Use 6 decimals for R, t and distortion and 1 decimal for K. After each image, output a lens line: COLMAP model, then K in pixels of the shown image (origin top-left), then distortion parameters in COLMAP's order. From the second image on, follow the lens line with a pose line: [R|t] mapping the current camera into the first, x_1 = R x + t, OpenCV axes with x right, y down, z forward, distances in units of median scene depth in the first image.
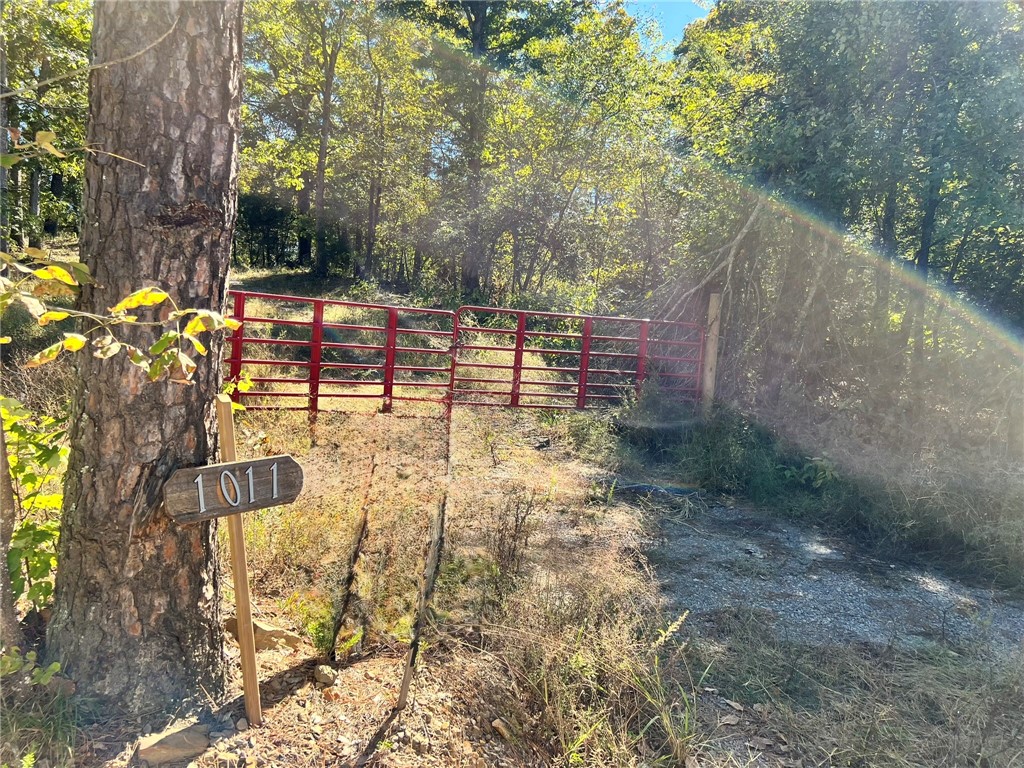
lens RADIAL K [[765.7, 0, 512.0], [0, 765.7, 384.0], [0, 0, 1]] dist [0.012347, -0.003946]
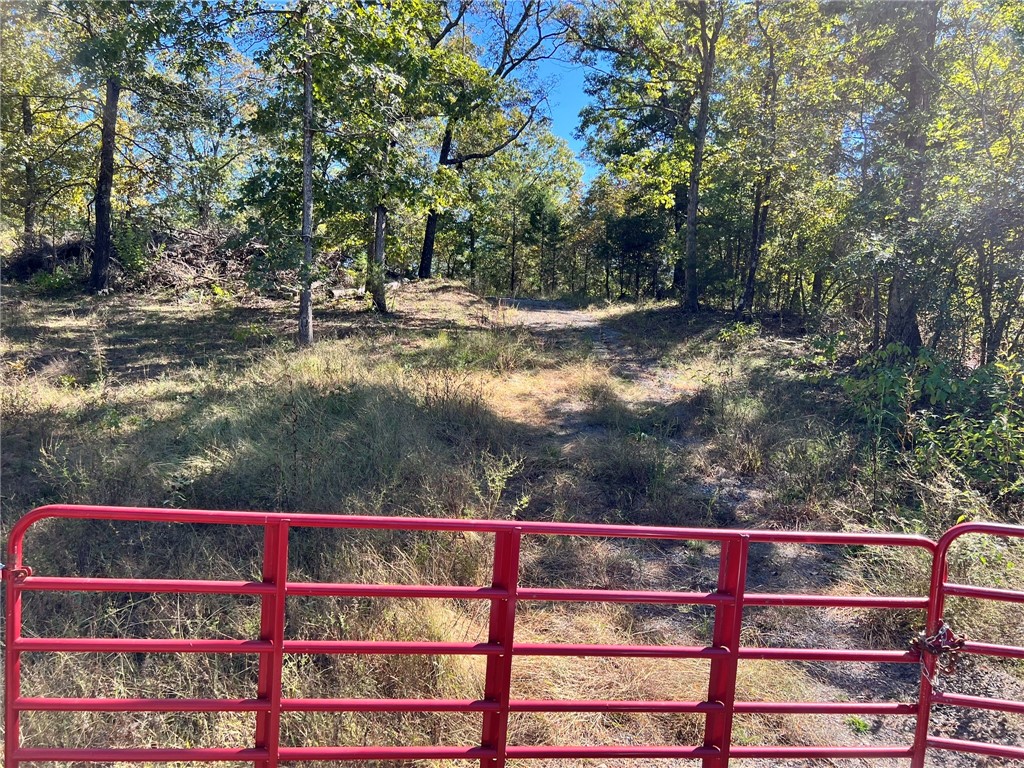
lens RADIAL K [[765.7, 0, 512.0], [0, 765.7, 384.0], [0, 0, 1]] dist [0.012347, -0.003946]
pose [[0.877452, 0.022458, -0.479139, -0.024713], [-0.031929, 0.999422, -0.011628, -0.048920], [0.478601, 0.025501, 0.877662, 0.201752]]
